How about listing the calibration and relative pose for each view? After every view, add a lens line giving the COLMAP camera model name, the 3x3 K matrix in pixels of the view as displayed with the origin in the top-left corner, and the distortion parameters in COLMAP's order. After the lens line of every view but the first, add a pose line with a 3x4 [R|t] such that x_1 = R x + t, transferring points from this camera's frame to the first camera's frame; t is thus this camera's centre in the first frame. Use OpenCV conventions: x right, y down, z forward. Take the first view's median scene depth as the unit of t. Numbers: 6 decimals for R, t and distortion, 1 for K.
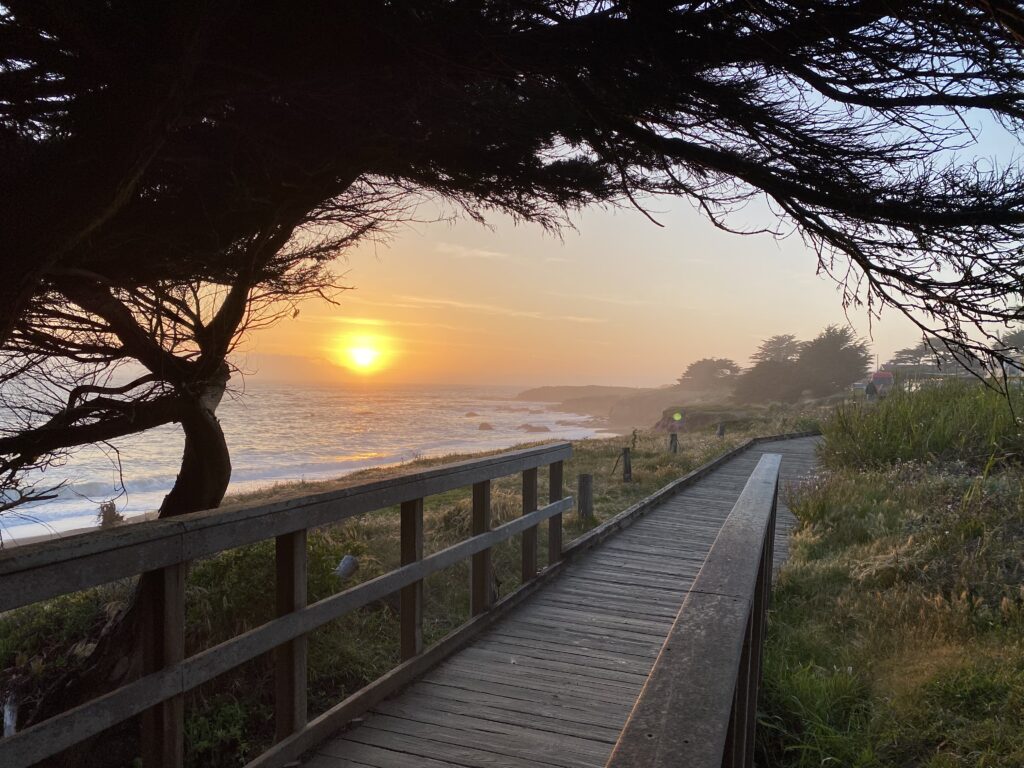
lens RADIAL K [[773.3, 0, 514.1], [0, 773.3, 361.0], [0, 0, 1]] dist [0.066815, -0.066187]
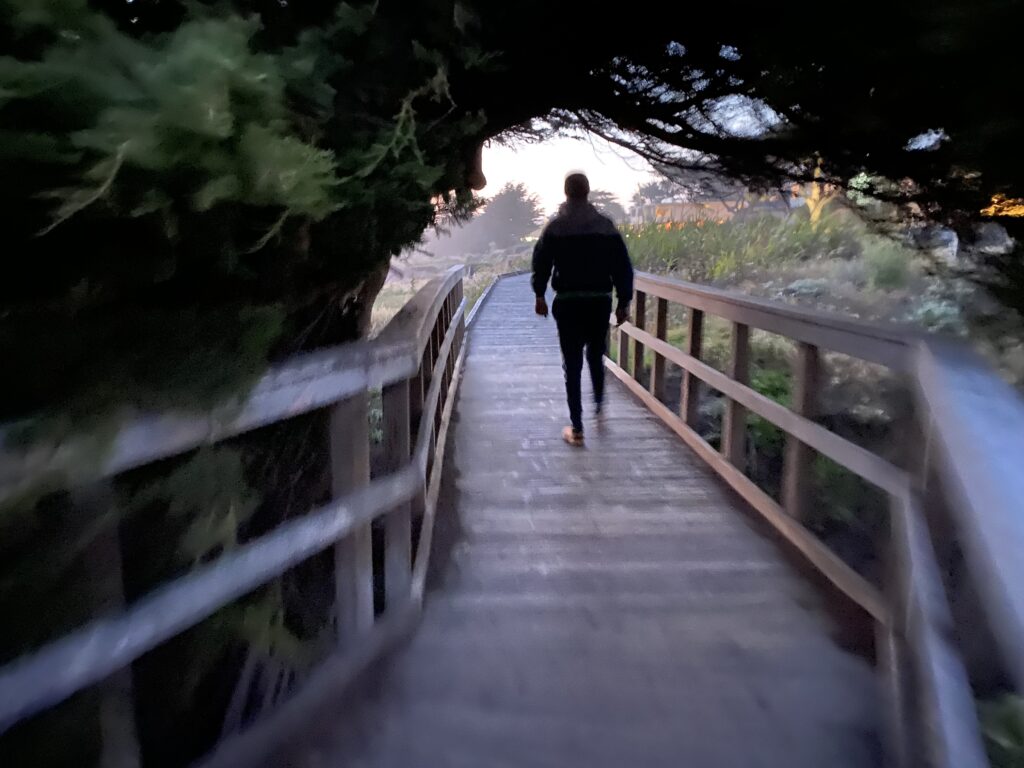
lens RADIAL K [[773.3, 0, 514.1], [0, 773.3, 361.0], [0, 0, 1]] dist [0.066815, -0.066187]
pose [[0.920305, -0.104403, 0.377012, -0.782839], [0.035276, 0.981952, 0.185813, -0.000612], [-0.389607, -0.157705, 0.907378, -0.987171]]
